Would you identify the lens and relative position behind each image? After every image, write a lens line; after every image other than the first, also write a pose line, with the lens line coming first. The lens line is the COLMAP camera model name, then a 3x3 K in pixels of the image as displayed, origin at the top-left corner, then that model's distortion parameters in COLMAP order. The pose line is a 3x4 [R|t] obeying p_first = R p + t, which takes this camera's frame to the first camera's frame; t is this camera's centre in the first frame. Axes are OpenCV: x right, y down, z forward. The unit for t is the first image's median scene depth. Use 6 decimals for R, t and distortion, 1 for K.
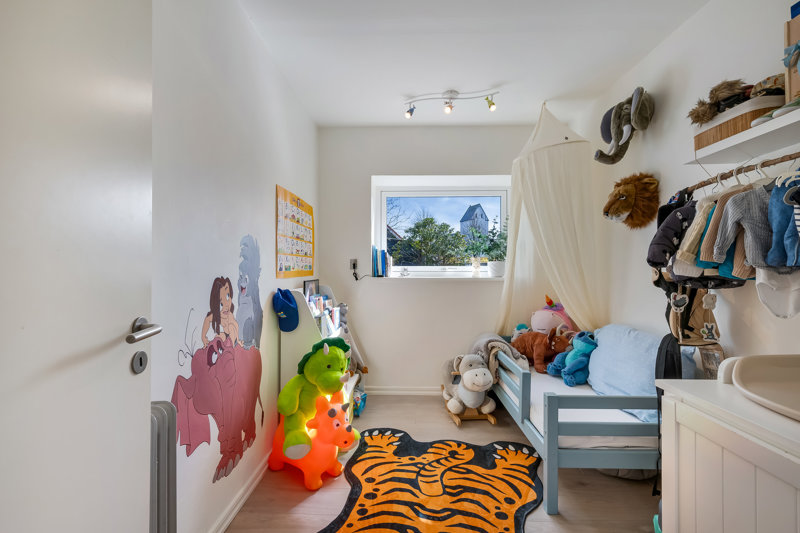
lens RADIAL K [[352.1, 0, 399.6], [0, 352.1, 267.5], [0, 0, 1]] dist [0.002974, 0.000375]
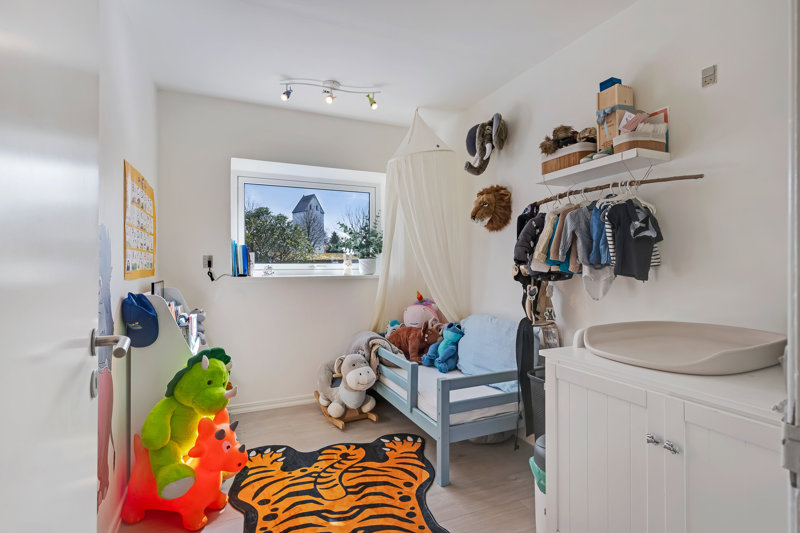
lens RADIAL K [[392.6, 0, 399.1], [0, 392.6, 264.1], [0, 0, 1]] dist [-0.002289, -0.000752]
pose [[0.902232, -0.002340, 0.431246, -0.184804], [0.002730, 0.999996, -0.000286, -0.002467], [-0.431243, 0.001435, 0.902235, -0.047685]]
